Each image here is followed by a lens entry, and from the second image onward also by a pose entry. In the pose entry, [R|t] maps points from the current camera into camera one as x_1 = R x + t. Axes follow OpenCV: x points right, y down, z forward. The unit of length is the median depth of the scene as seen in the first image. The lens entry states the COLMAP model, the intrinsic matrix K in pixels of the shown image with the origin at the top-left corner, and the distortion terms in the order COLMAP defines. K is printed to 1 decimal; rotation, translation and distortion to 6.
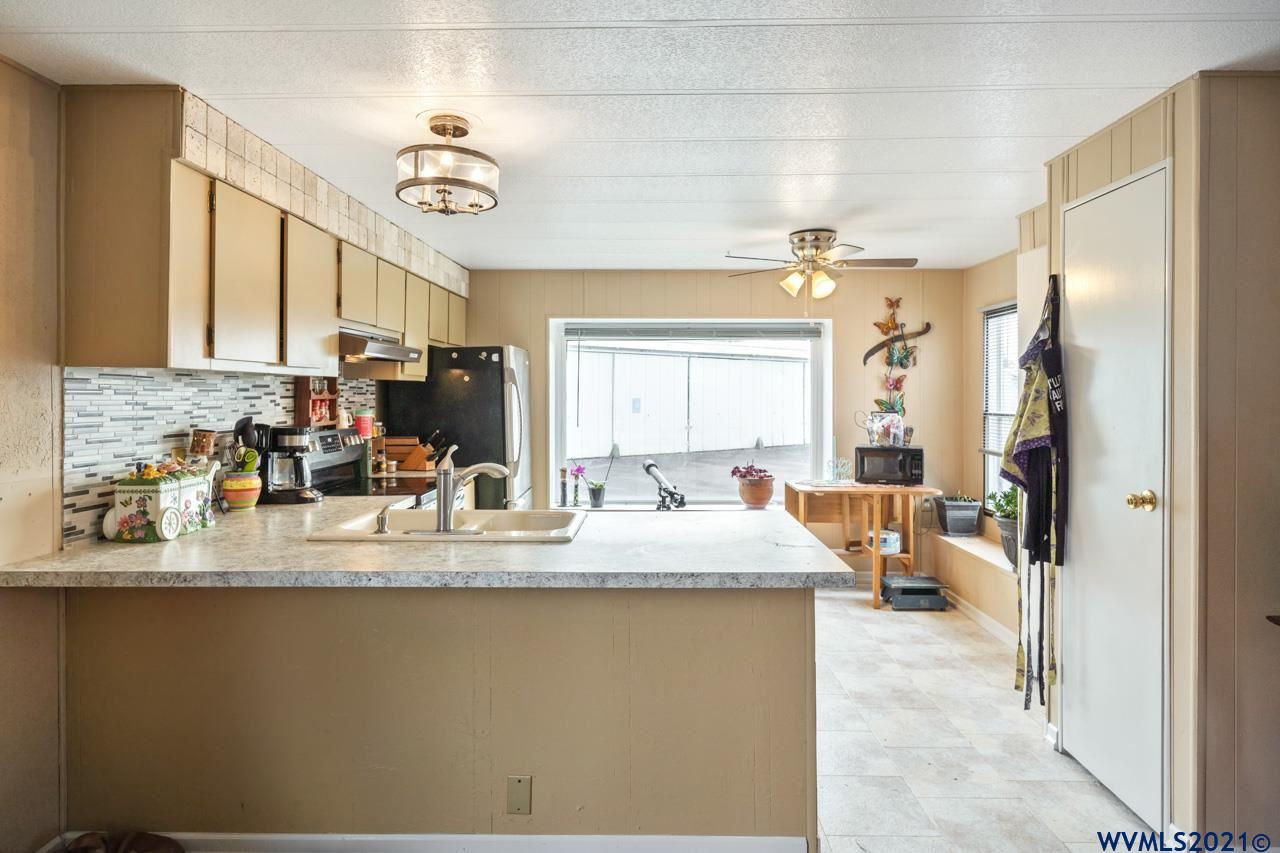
lens RADIAL K [[714.5, 0, 636.9], [0, 714.5, 389.5], [0, 0, 1]] dist [-0.012225, 0.002238]
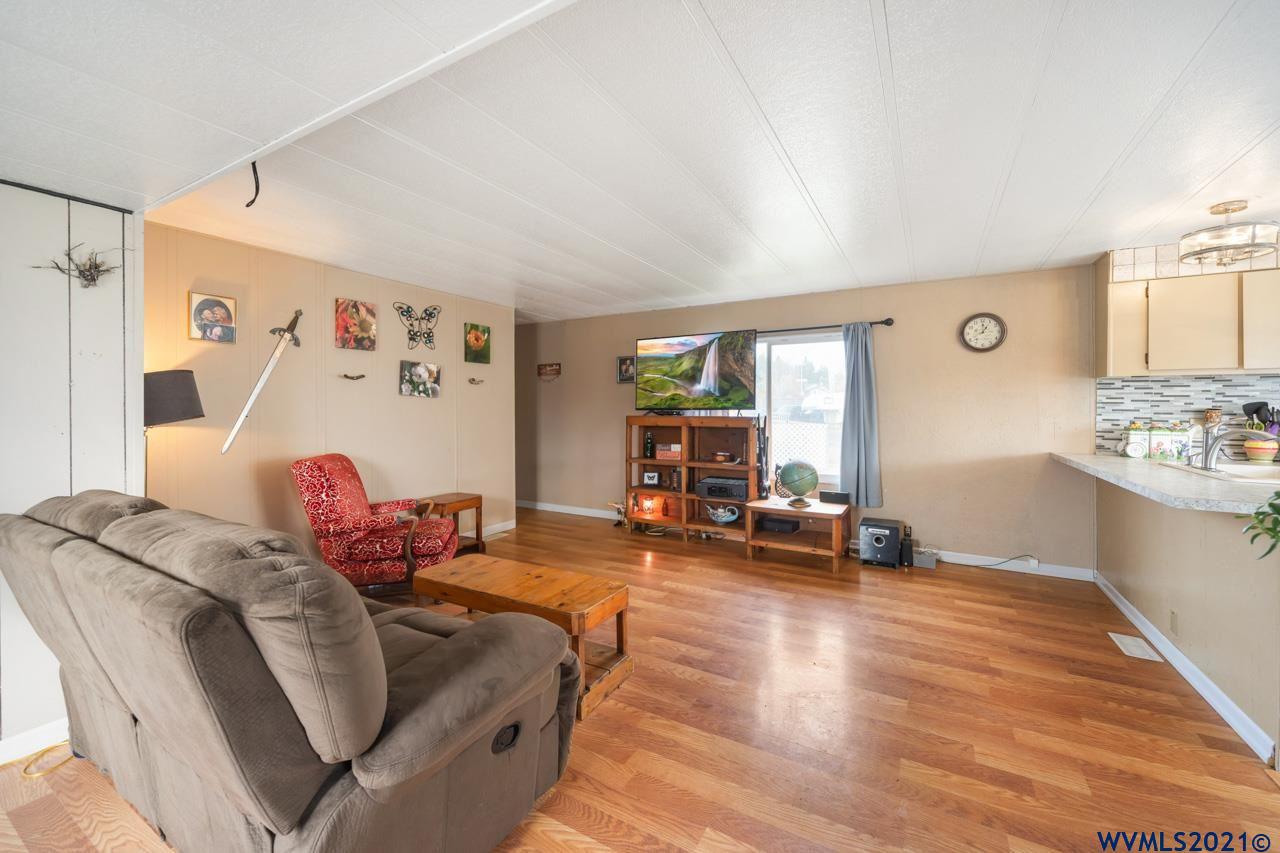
lens RADIAL K [[503.2, 0, 639.6], [0, 503.2, 414.4], [0, 0, 1]] dist [0.000485, 0.000047]
pose [[-0.477259, 0.013181, -0.878664, 1.088067], [0.000072, 0.999888, 0.014961, 0.048576], [0.878762, 0.007077, -0.477207, 0.335175]]
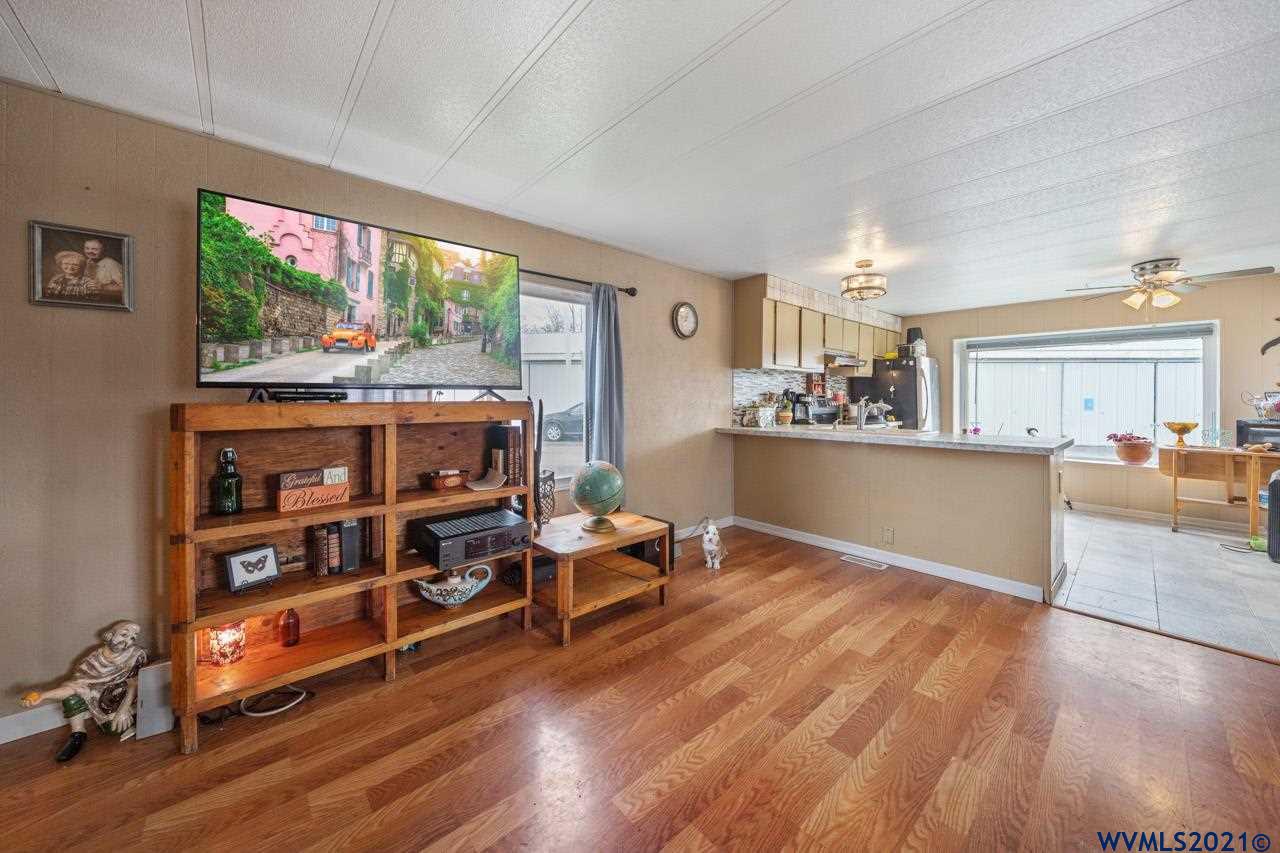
lens RADIAL K [[452.4, 0, 636.2], [0, 452.4, 397.6], [0, 0, 1]] dist [-0.003687, -0.000143]
pose [[0.672815, 0.002335, -0.739807, 0.299559], [-0.002073, 0.999997, 0.001270, 0.071032], [0.739808, 0.000680, 0.672818, -0.514263]]
